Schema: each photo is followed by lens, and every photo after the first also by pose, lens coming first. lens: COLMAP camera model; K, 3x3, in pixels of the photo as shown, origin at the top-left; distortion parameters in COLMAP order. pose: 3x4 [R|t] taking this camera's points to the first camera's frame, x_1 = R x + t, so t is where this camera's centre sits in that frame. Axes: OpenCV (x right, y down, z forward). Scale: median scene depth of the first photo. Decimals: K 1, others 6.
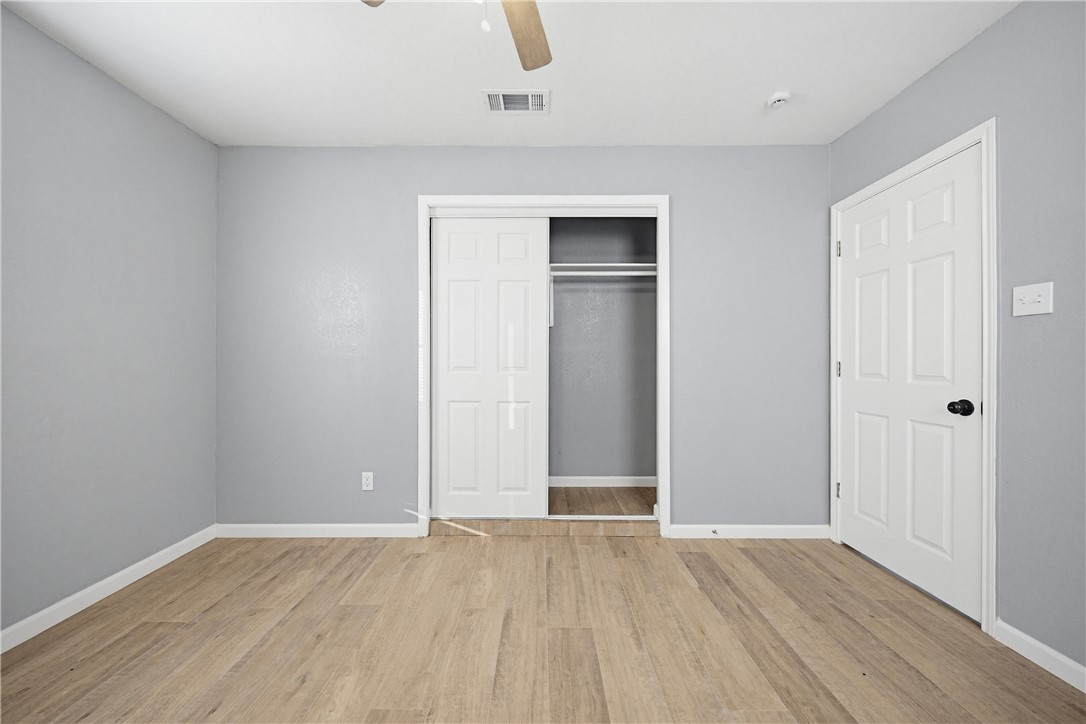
lens RADIAL K [[393.2, 0, 540.1], [0, 393.2, 367.8], [0, 0, 1]] dist [0.001041, 0.000221]
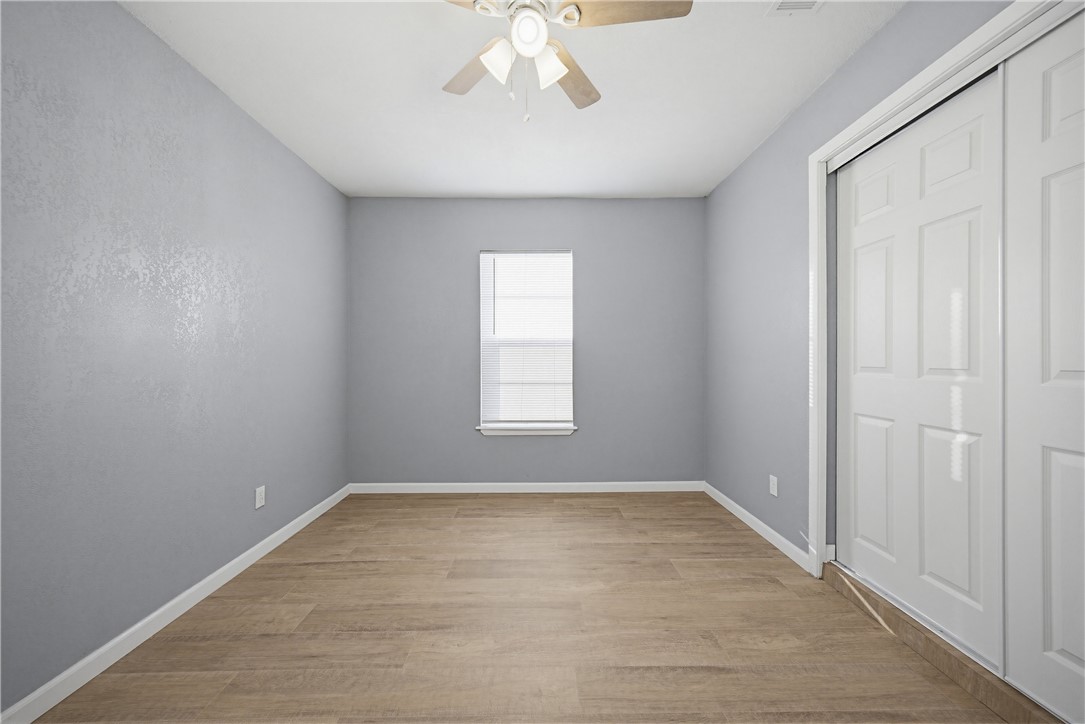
lens RADIAL K [[392.8, 0, 534.4], [0, 392.8, 357.8], [0, 0, 1]] dist [0.001041, 0.000221]
pose [[0.008278, -0.004180, -0.999957, 0.512751], [-0.018173, 0.999825, -0.004330, -0.005094], [0.999801, 0.018208, 0.008201, 0.413131]]
